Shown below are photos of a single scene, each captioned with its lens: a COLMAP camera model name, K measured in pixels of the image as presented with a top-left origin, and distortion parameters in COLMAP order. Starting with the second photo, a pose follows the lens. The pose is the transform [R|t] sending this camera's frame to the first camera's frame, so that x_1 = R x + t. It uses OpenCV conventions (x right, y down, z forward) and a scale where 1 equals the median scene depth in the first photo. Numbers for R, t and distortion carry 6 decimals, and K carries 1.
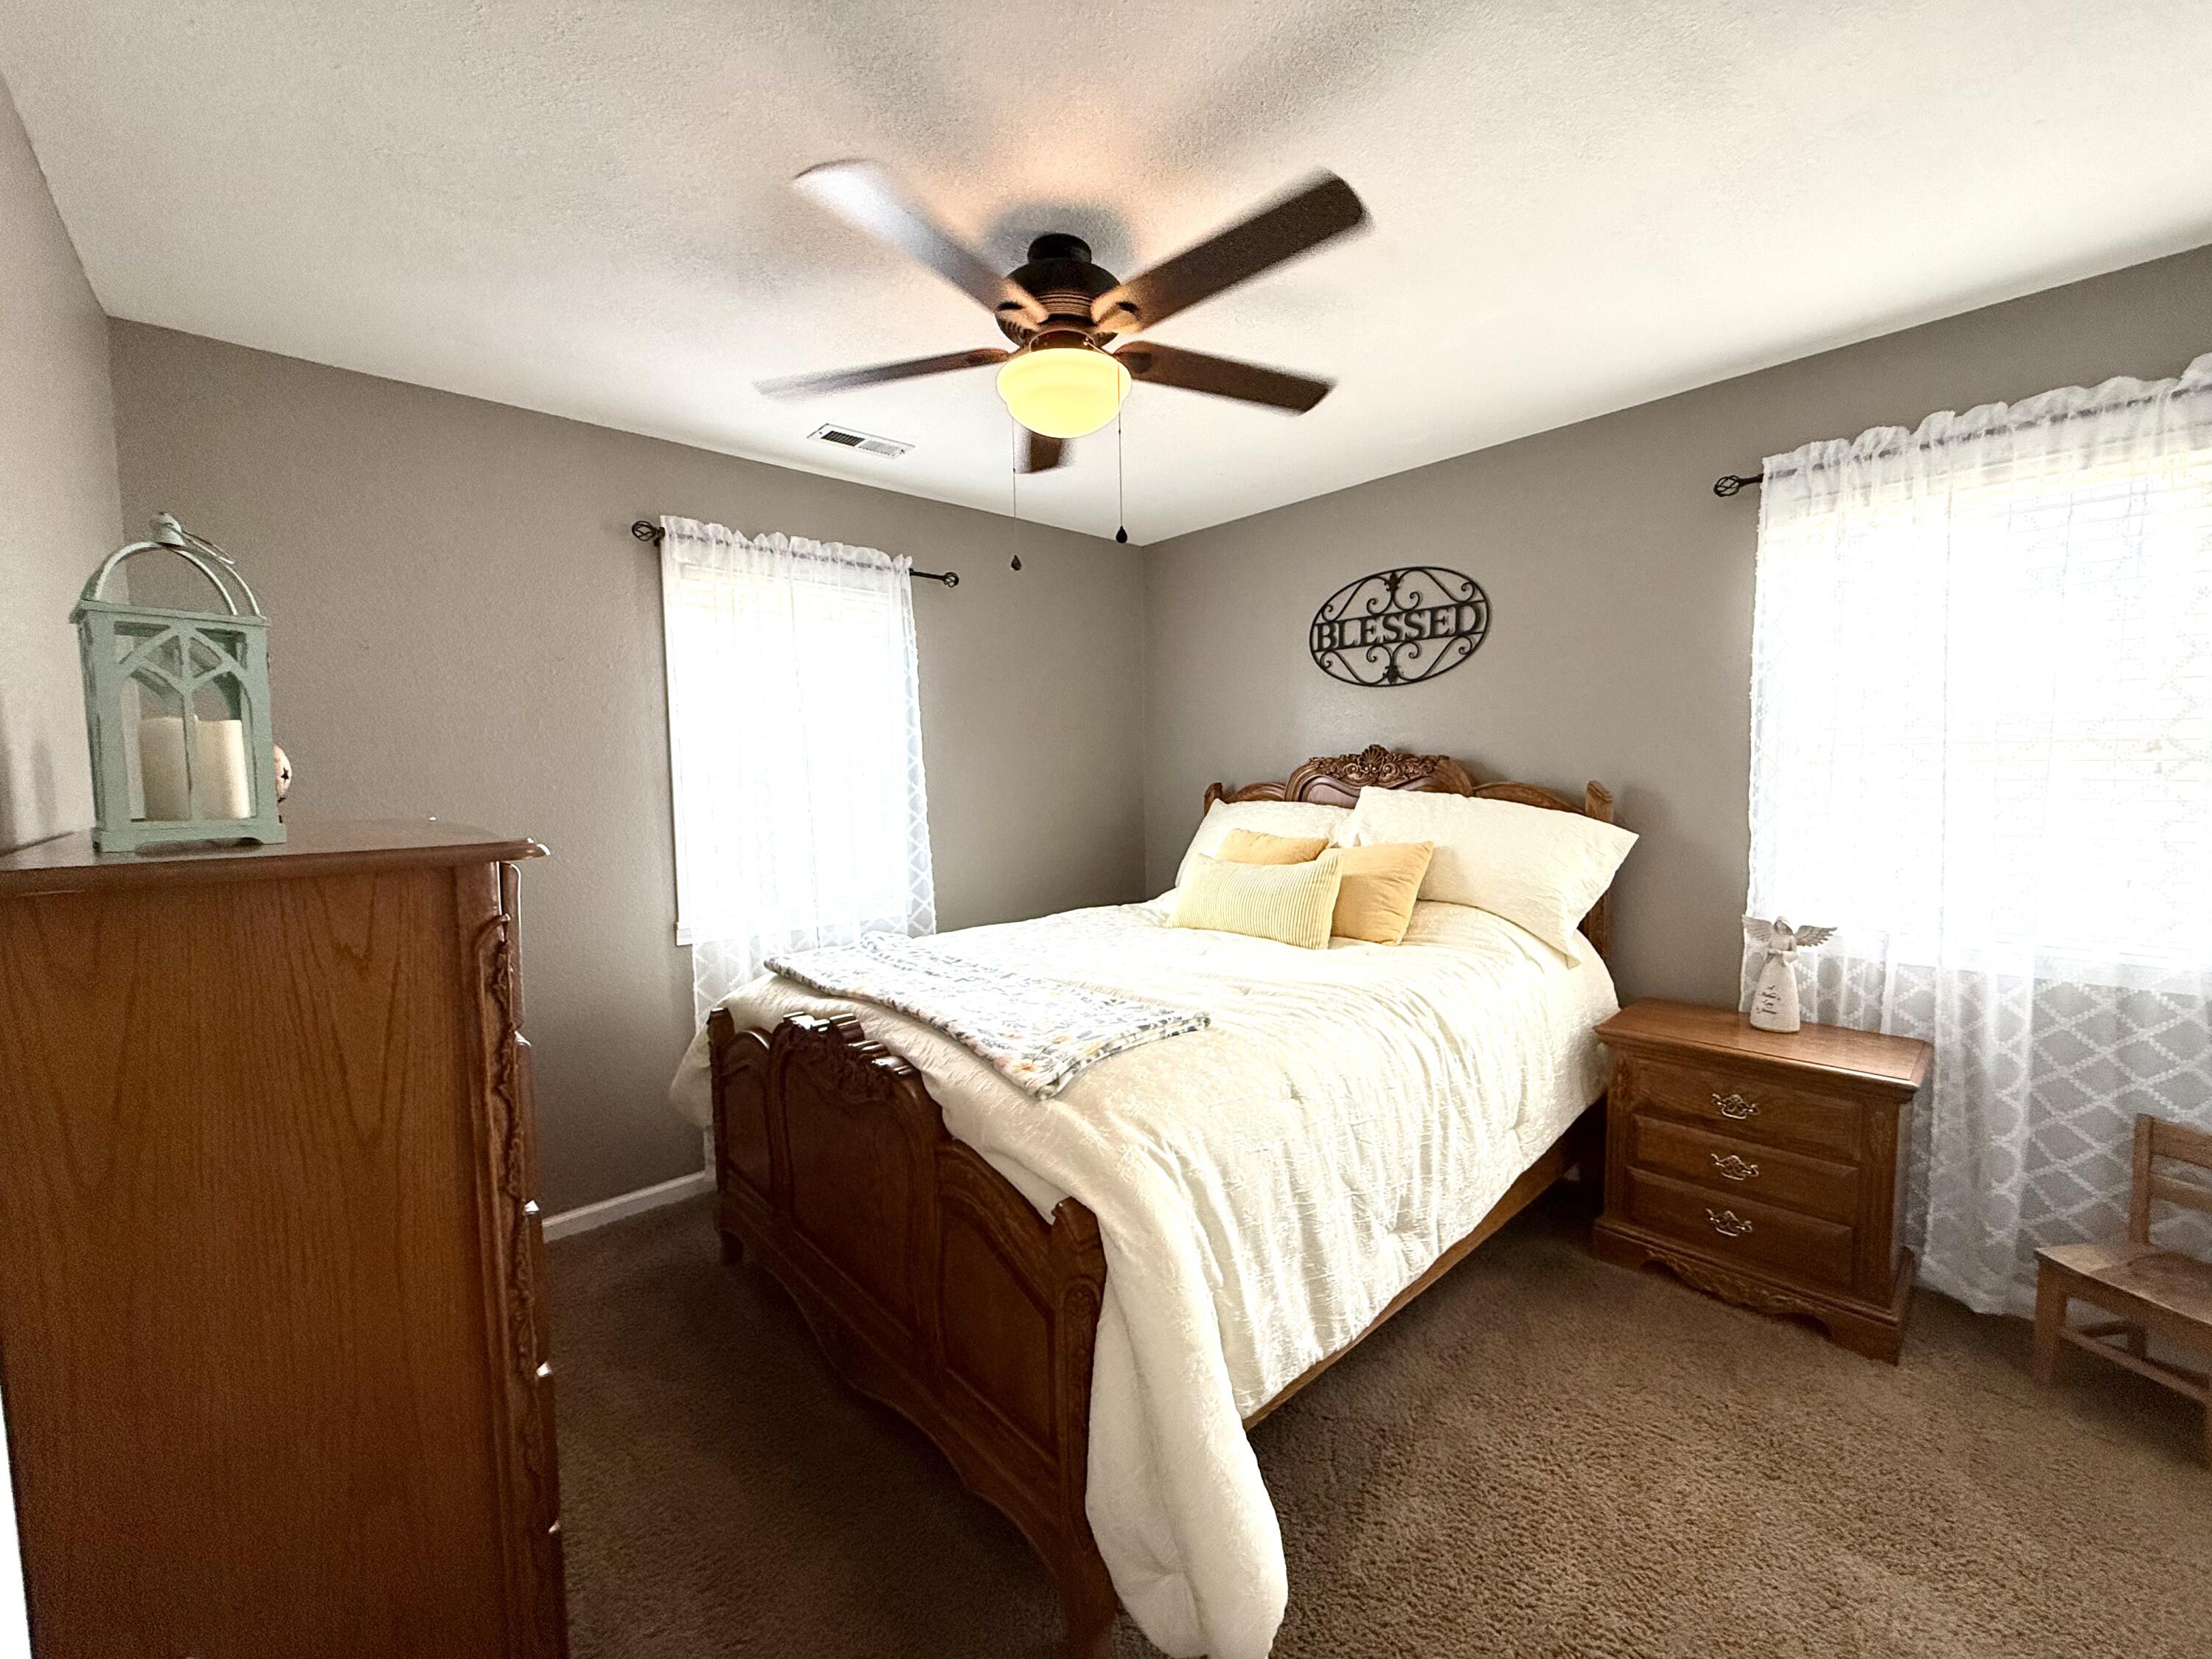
lens RADIAL K [[884.9, 0, 1102.4], [0, 884.9, 831.3], [0, 0, 1]] dist [-0.000039, 0.000284]
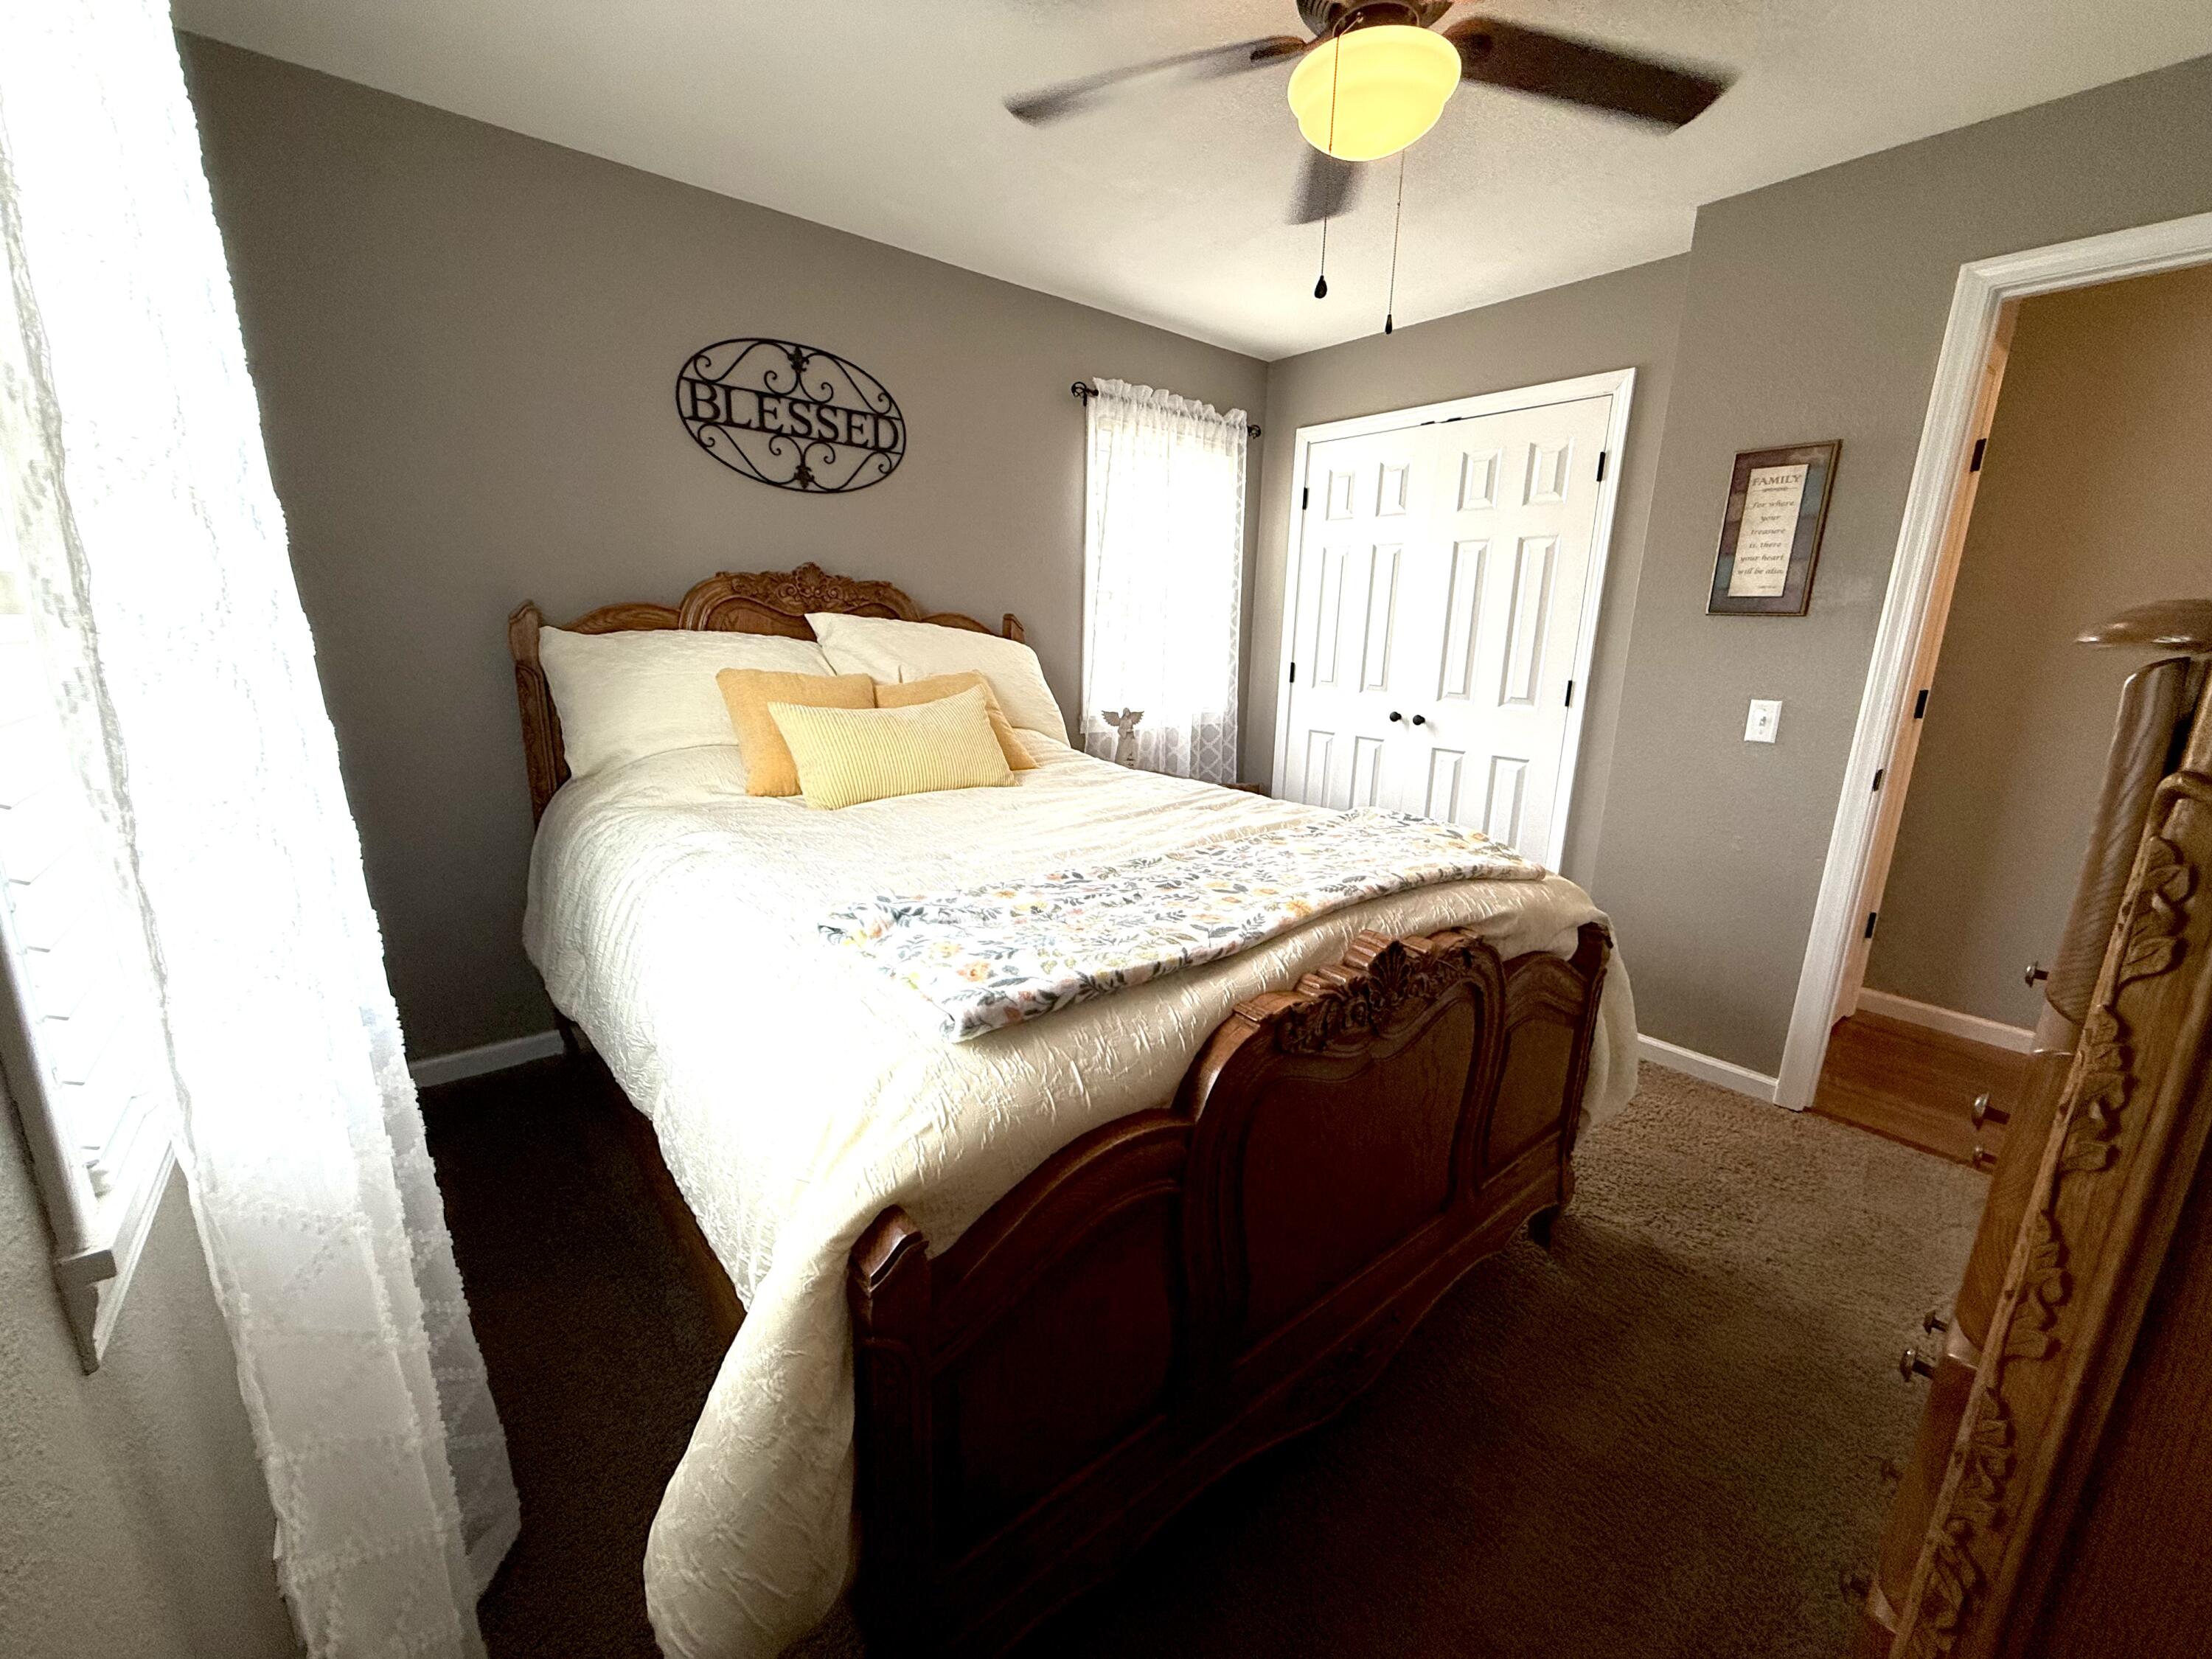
lens RADIAL K [[884.9, 0, 1097.6], [0, 884.9, 839.6], [0, 0, 1]] dist [-0.000039, 0.000284]
pose [[0.046283, -0.226791, 0.972843, -0.566921], [0.040904, 0.973500, 0.224998, -0.018420], [-0.998091, 0.029380, 0.054333, 0.686657]]
